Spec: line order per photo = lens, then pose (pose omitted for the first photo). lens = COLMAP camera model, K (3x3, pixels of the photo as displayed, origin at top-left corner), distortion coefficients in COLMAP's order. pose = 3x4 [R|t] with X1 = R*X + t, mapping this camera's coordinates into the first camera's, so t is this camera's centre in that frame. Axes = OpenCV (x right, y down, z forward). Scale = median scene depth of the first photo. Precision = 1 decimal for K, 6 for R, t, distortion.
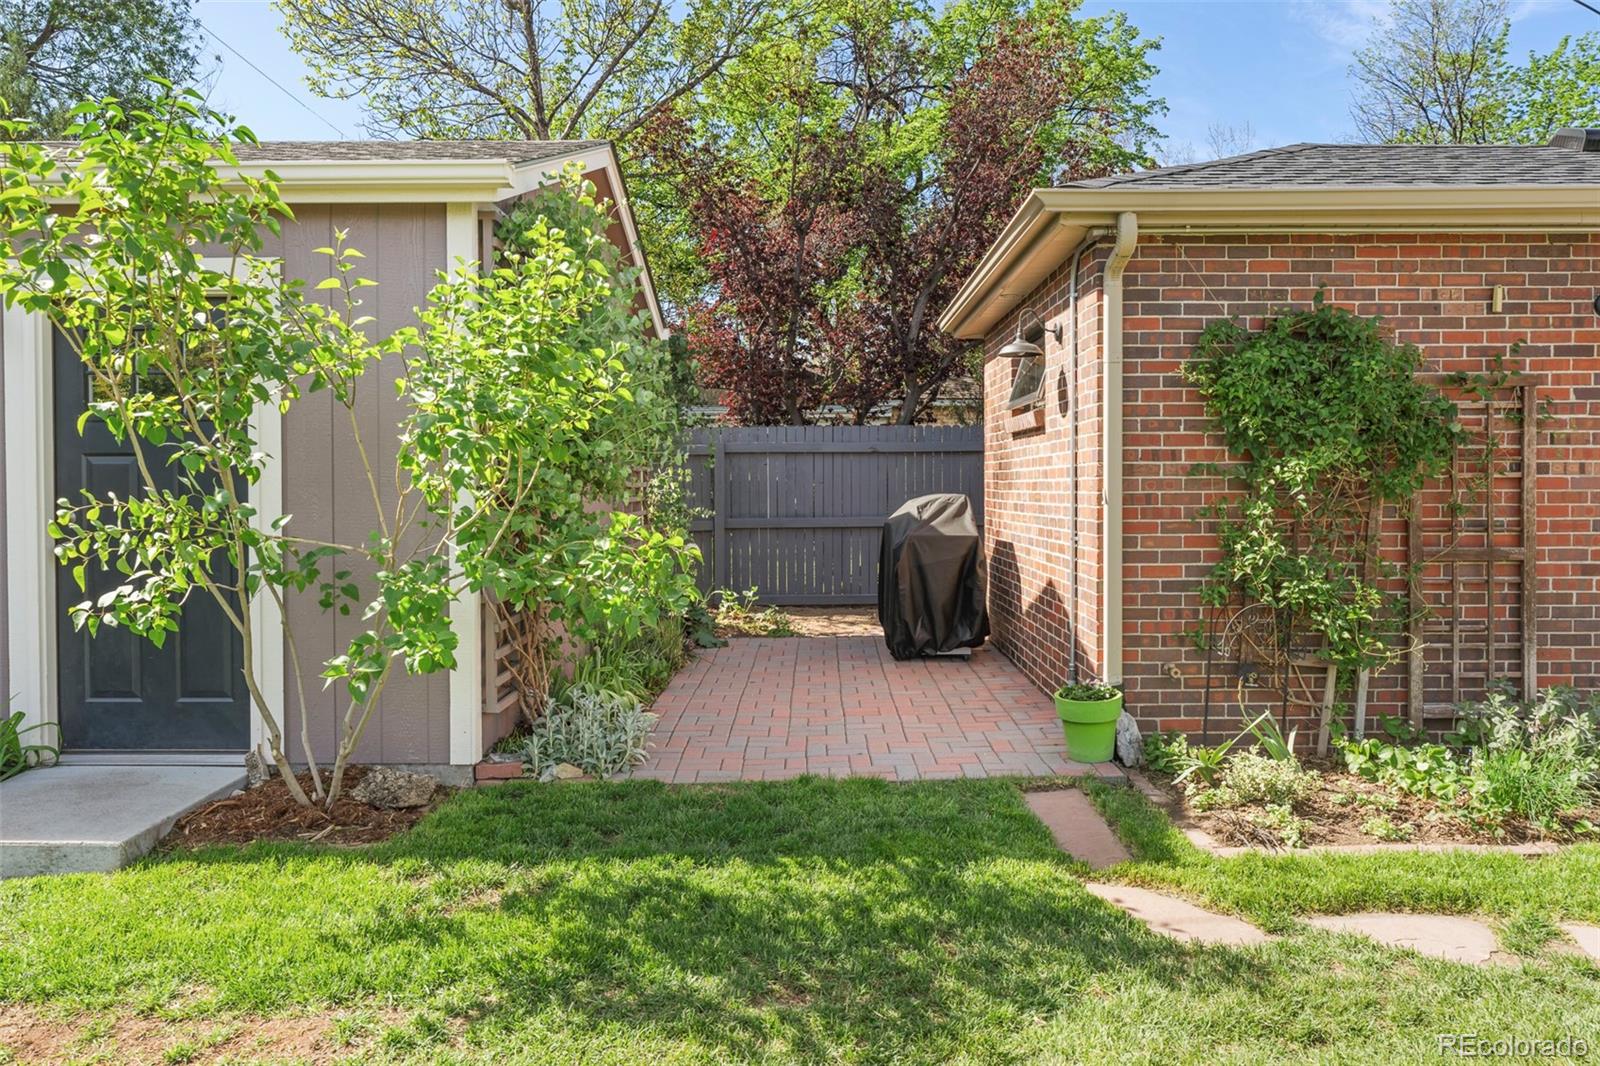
lens RADIAL K [[1097.7, 0, 801.8], [0, 1097.7, 520.5], [0, 0, 1]] dist [0.004080, -0.000327]
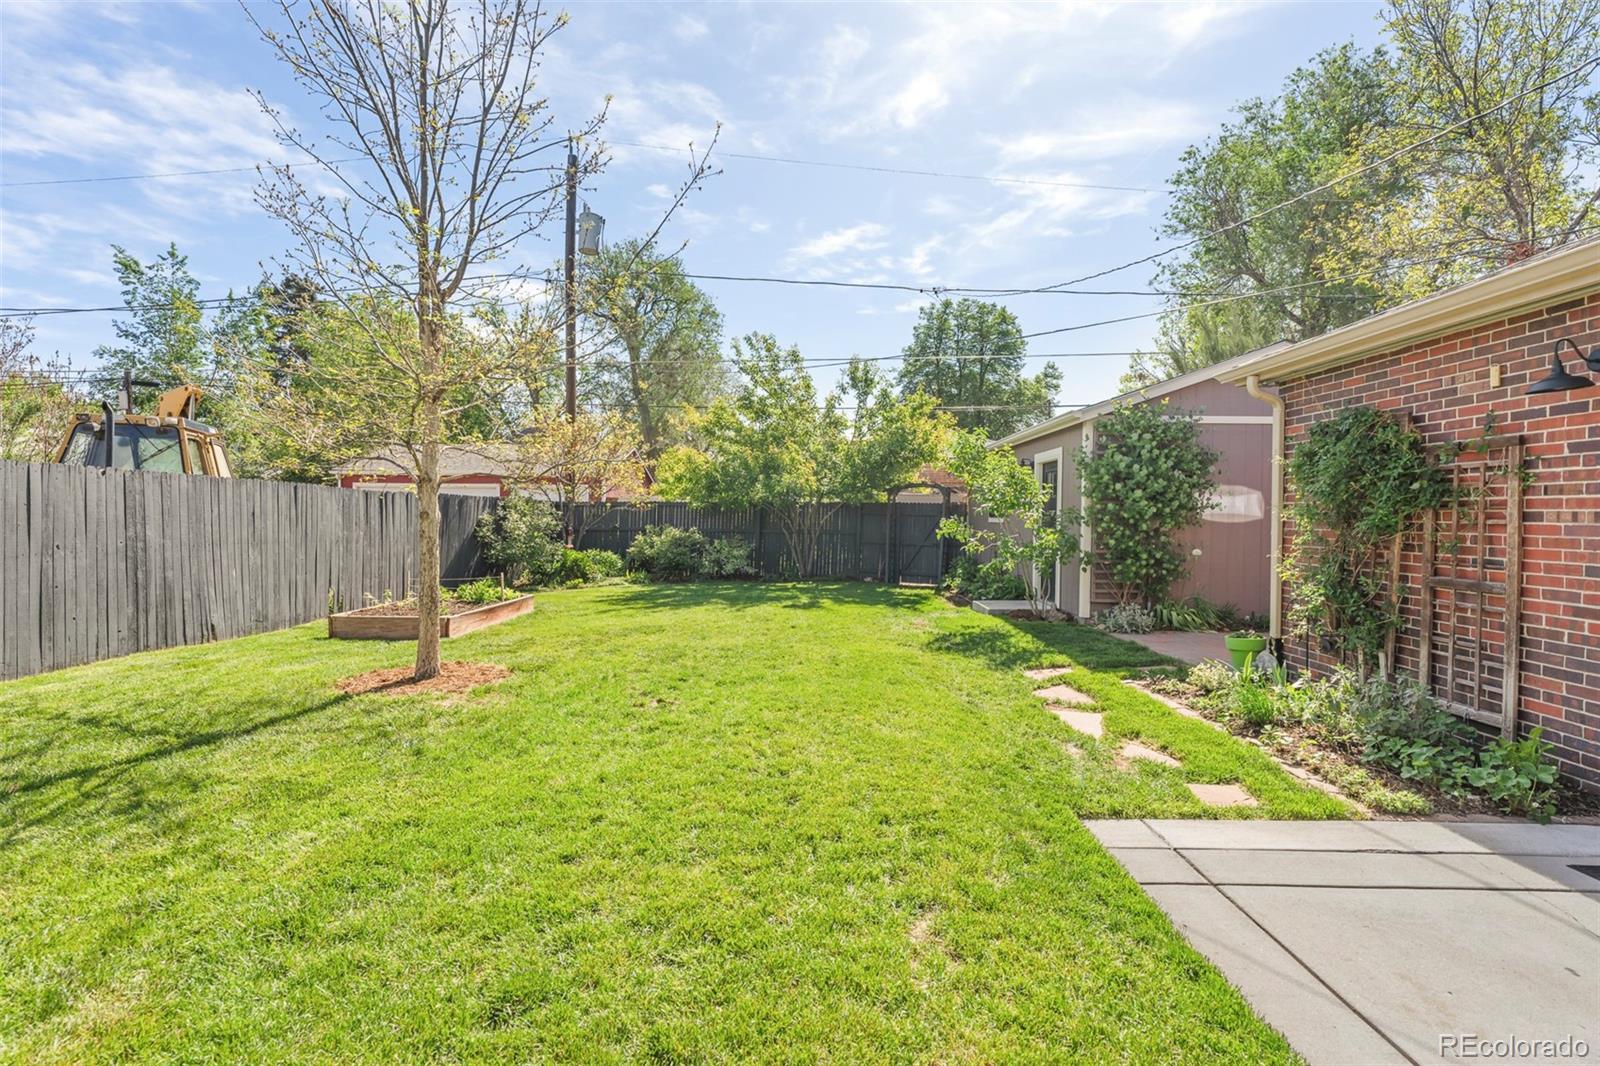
lens RADIAL K [[721.4, 0, 799.2], [0, 721.4, 522.2], [0, 0, 1]] dist [0.001293, 0.000299]
pose [[-0.022397, 0.016387, -0.999615, 1.437873], [-0.027161, 0.999487, 0.016993, -0.033719], [0.999380, 0.027531, -0.021941, 0.259988]]
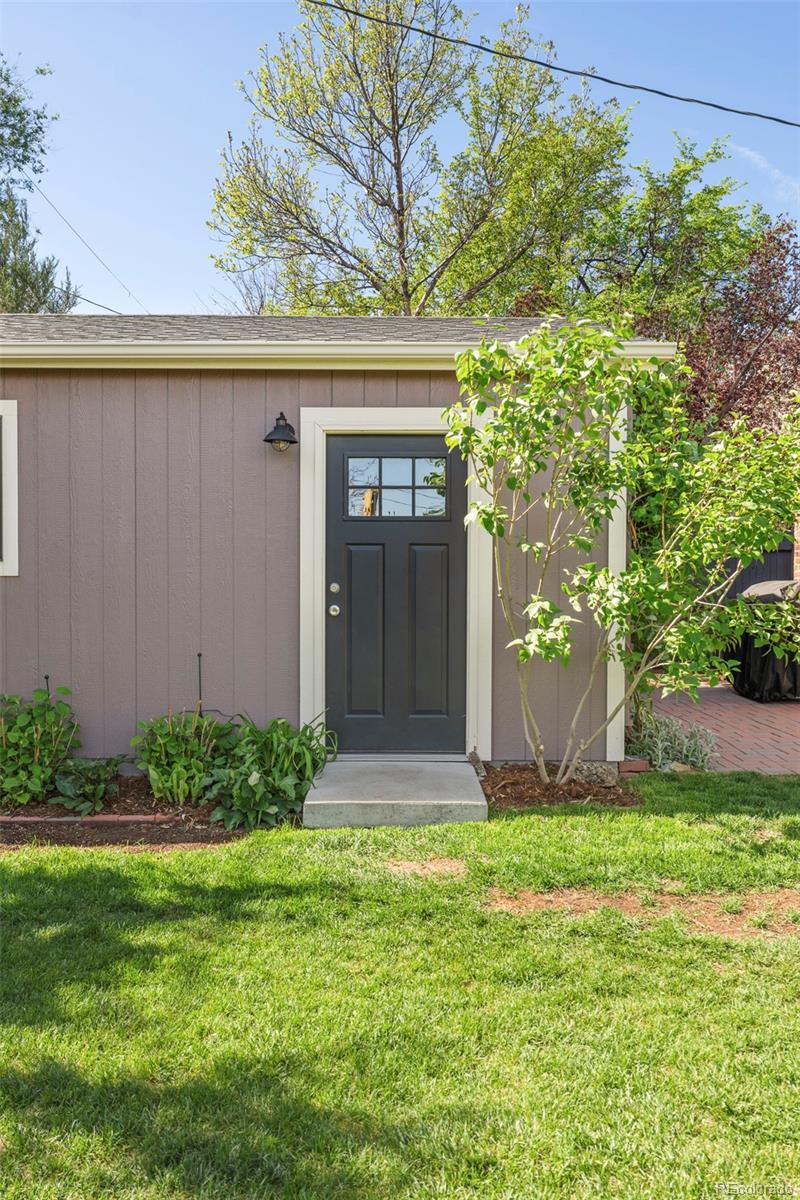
lens RADIAL K [[921.7, 0, 400.9], [0, 921.7, 601.1], [0, 0, 1]] dist [-0.010440, -0.003434]
pose [[0.999938, 0.006161, 0.009232, -0.510307], [-0.006101, 0.999961, -0.006433, 0.016982], [-0.009271, 0.006376, 0.999937, -0.180834]]
